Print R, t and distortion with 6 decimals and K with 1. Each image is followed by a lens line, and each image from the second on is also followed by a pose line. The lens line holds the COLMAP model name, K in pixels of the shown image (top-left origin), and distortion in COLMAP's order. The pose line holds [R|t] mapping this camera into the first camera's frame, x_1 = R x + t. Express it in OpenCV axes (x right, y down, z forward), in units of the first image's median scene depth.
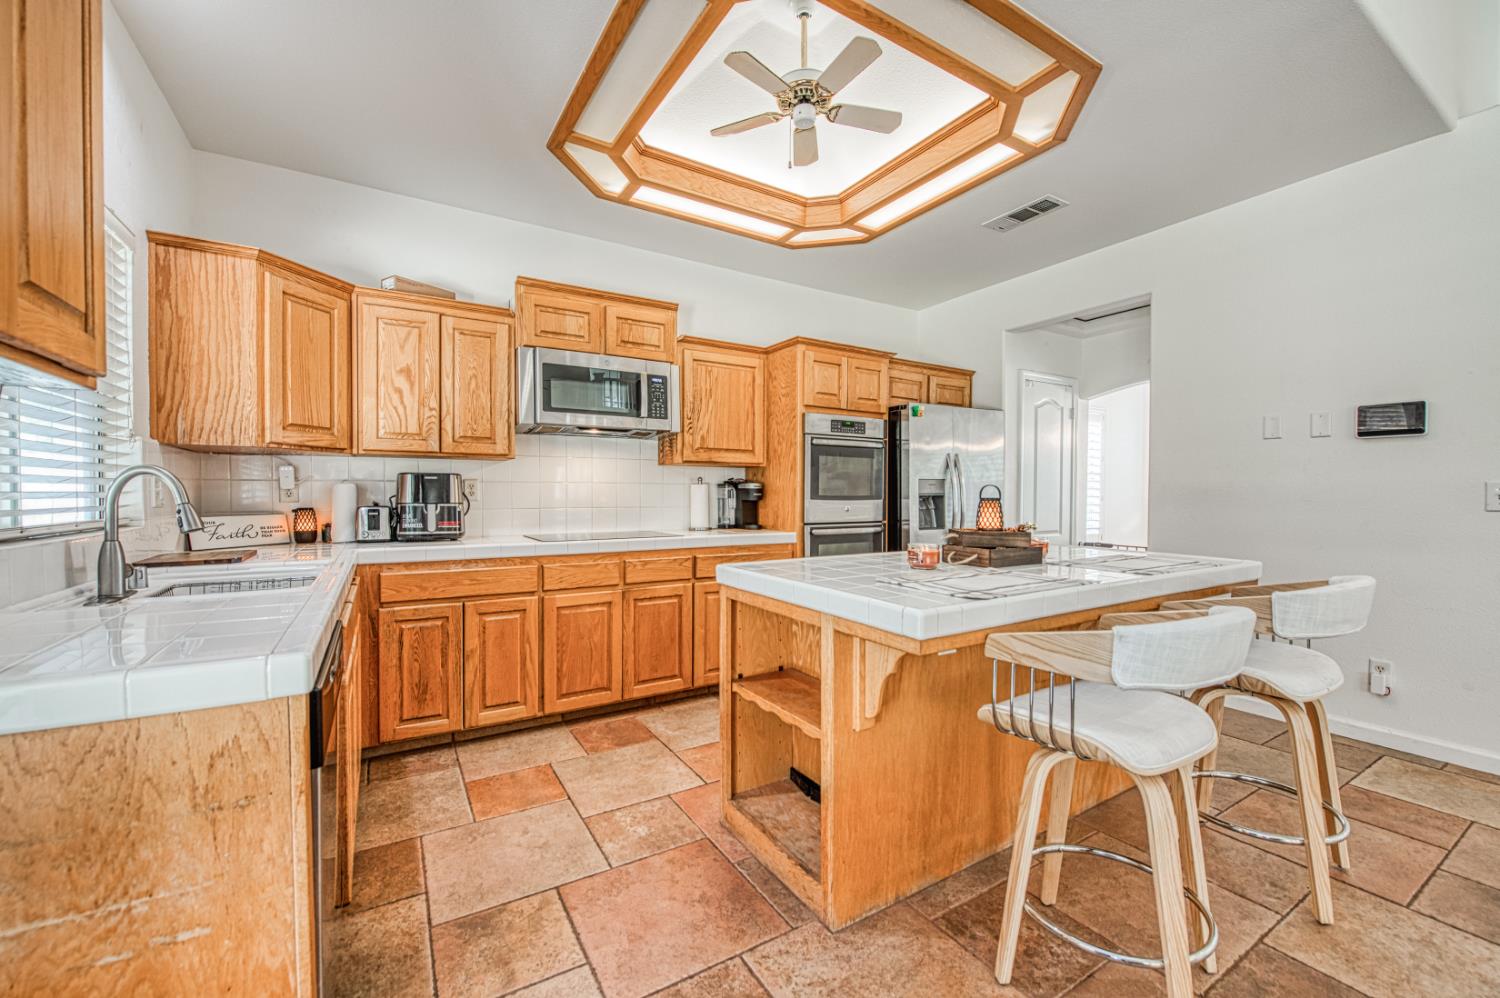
lens RADIAL K [[591.2, 0, 750.0], [0, 591.2, 499.0], [0, 0, 1]] dist [-0.020751, -0.000021]
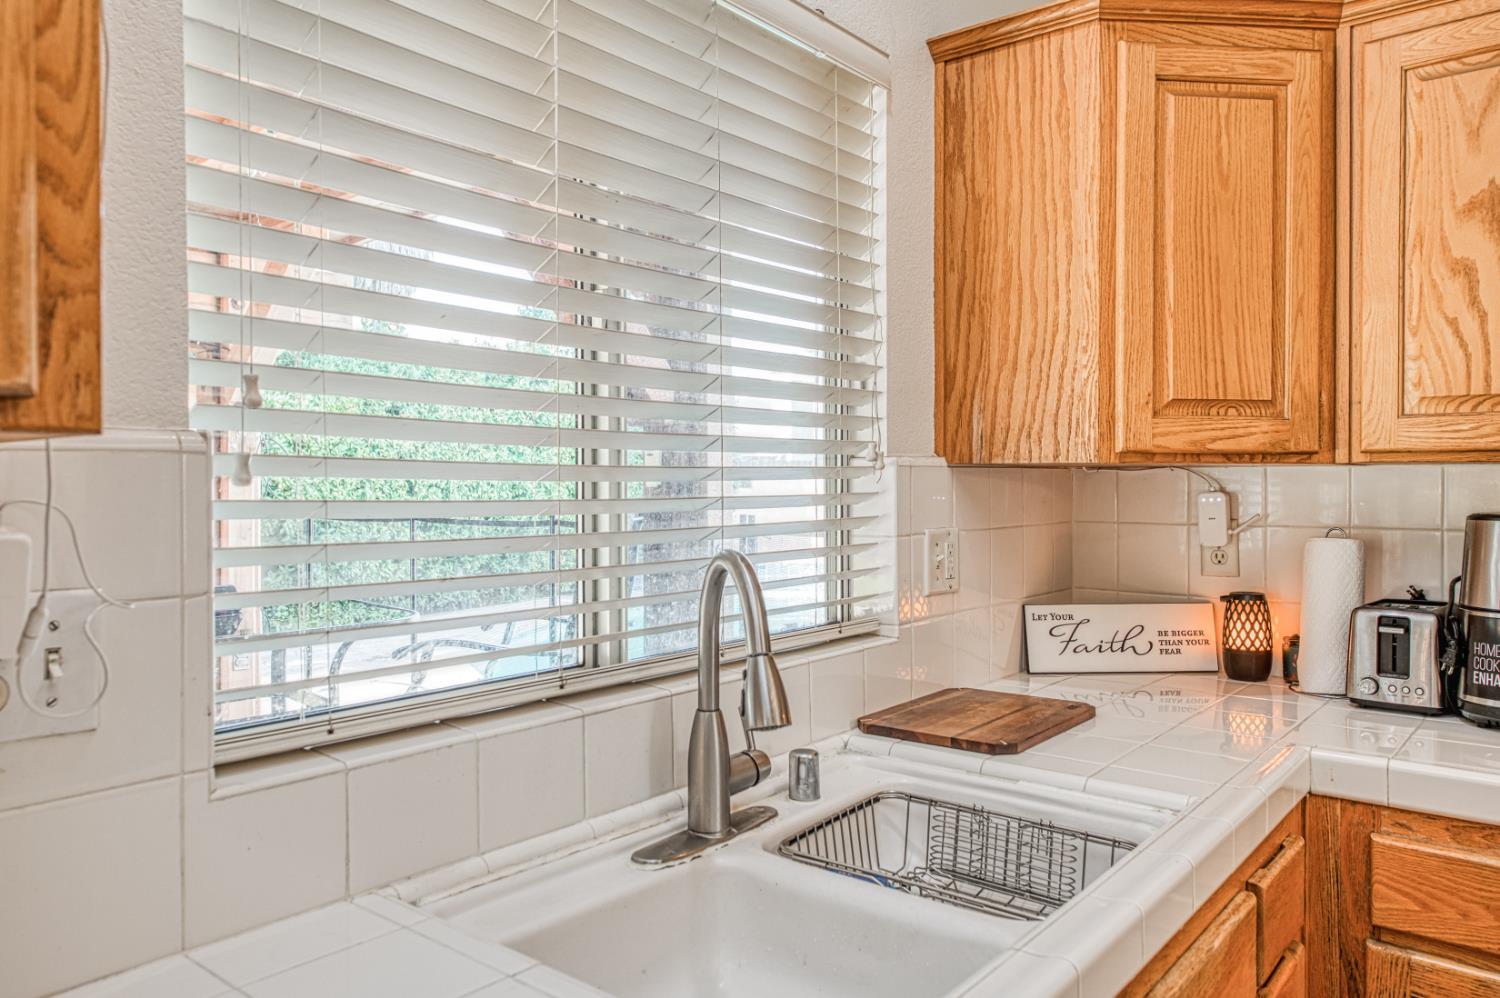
lens RADIAL K [[1101.5, 0, 750.0], [0, 1101.5, 499.0], [0, 0, 1]] dist [0.003507, 0.000854]
pose [[0.346948, 0.007152, -0.937857, -0.183878], [-0.005256, 0.999970, 0.005682, -0.066831], [0.937870, 0.002958, 0.346975, 0.486006]]
